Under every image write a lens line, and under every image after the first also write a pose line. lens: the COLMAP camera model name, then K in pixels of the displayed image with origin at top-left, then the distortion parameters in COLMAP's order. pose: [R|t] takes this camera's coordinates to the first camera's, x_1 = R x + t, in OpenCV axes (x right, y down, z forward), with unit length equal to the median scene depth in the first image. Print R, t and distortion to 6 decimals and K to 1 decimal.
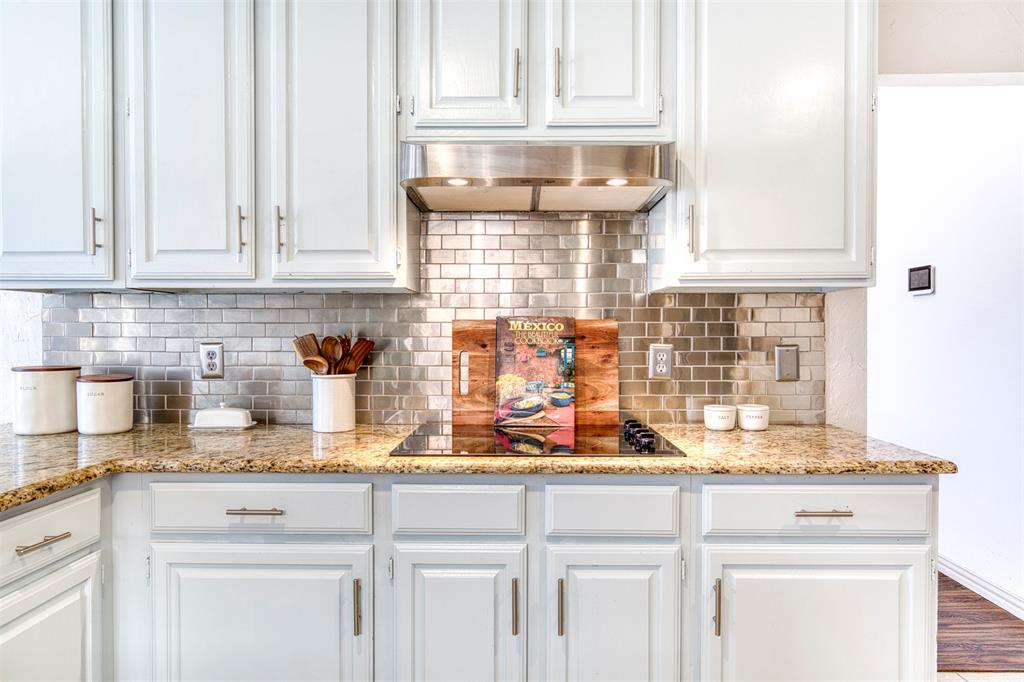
lens RADIAL K [[653.2, 0, 512.0], [0, 653.2, 341.0], [0, 0, 1]] dist [-0.002719, -0.000180]
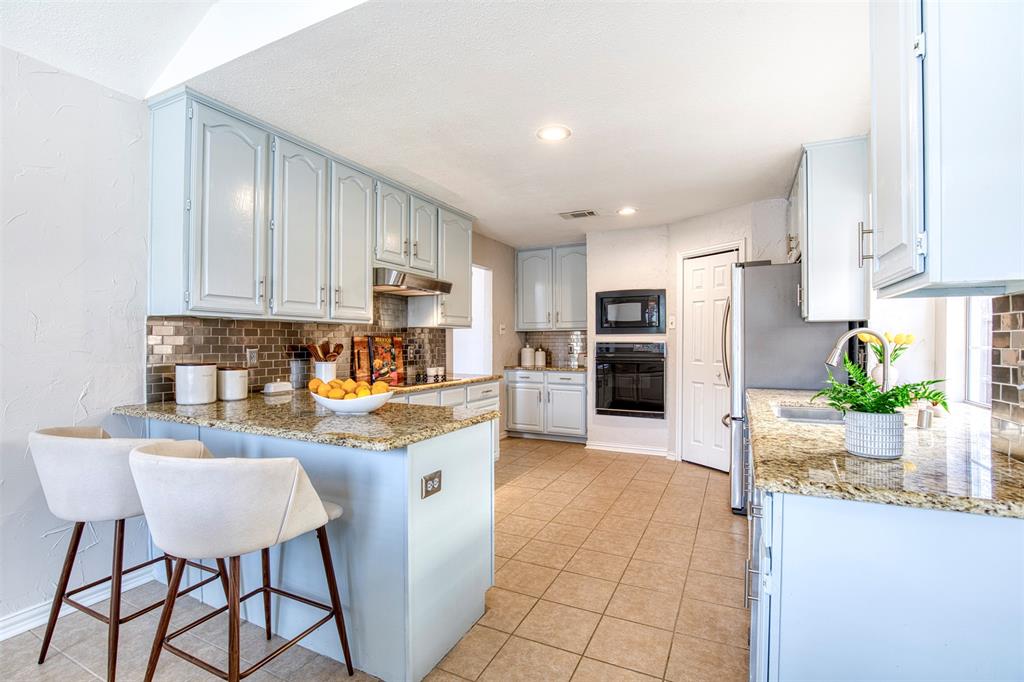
lens RADIAL K [[465.9, 0, 515.1], [0, 465.9, 338.3], [0, 0, 1]] dist [-0.040615, 0.009581]
pose [[0.419198, 0.007573, 0.907863, -1.355310], [0.011423, 0.999842, -0.013615, 0.001489], [-0.907823, 0.016078, 0.419045, -0.187727]]
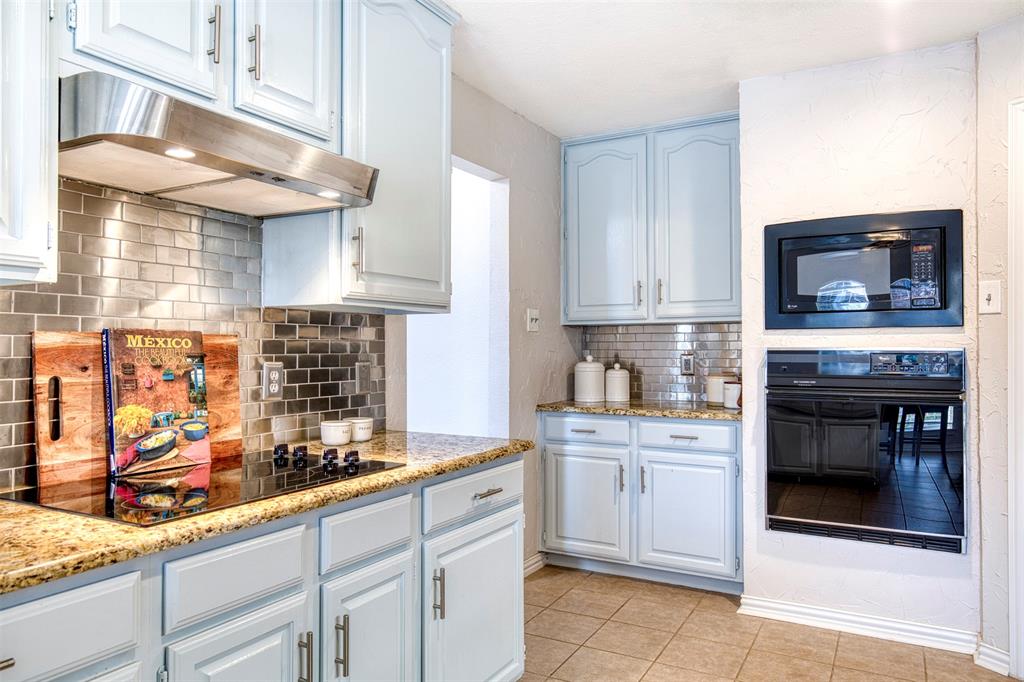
lens RADIAL K [[707.3, 0, 512.0], [0, 707.3, 341.0], [0, 0, 1]] dist [0.005103, 0.000383]
pose [[0.468944, 0.009727, 0.883174, -0.521984], [0.011204, 0.999793, -0.016961, -0.004768], [-0.883157, 0.017849, 0.468738, 0.226267]]
